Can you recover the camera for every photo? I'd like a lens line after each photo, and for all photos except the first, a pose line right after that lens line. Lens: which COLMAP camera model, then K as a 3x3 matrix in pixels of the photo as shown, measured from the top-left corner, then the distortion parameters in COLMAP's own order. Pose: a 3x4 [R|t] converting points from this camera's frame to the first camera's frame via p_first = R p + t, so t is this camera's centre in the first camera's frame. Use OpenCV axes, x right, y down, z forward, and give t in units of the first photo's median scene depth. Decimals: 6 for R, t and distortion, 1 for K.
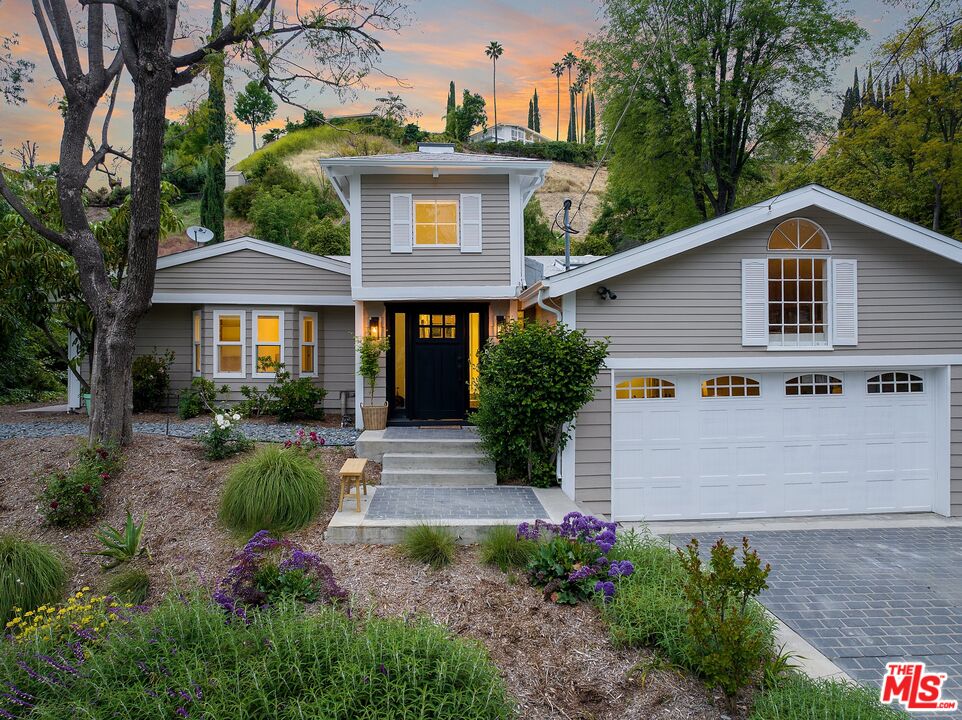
lens RADIAL K [[724.3, 0, 480.4], [0, 724.3, 360.3], [0, 0, 1]] dist [-0.017350, -0.000563]
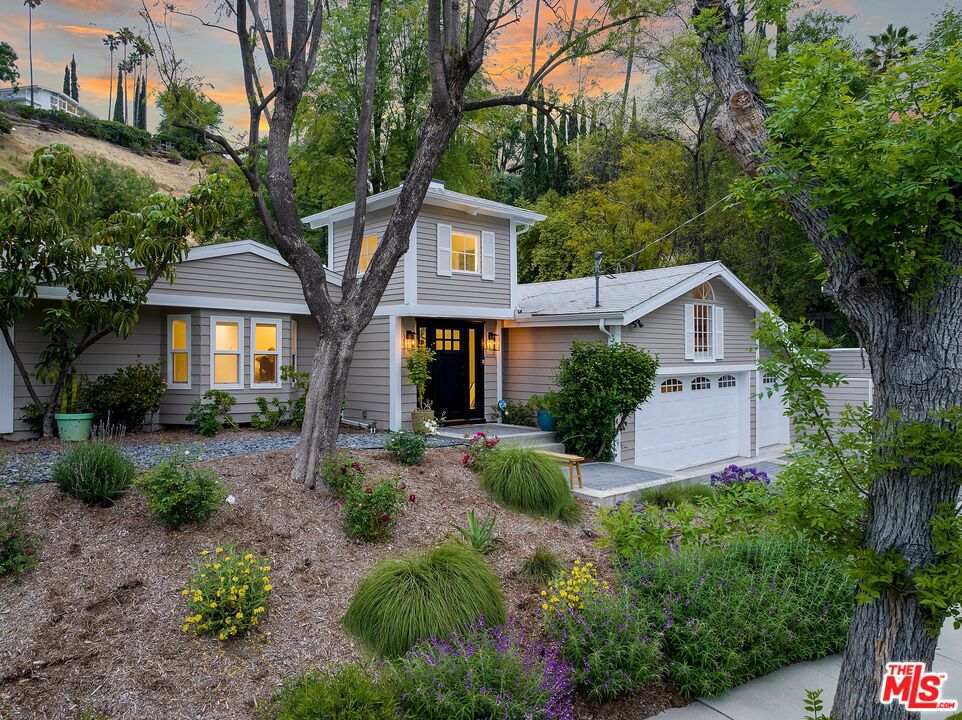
lens RADIAL K [[724.3, 0, 478.9], [0, 724.3, 359.2], [0, 0, 1]] dist [-0.017350, -0.000563]
pose [[0.744600, 0.001283, 0.667509, -0.794923], [-0.000160, 0.999998, -0.001744, -0.013875], [-0.667511, 0.001192, 0.744599, 0.104012]]
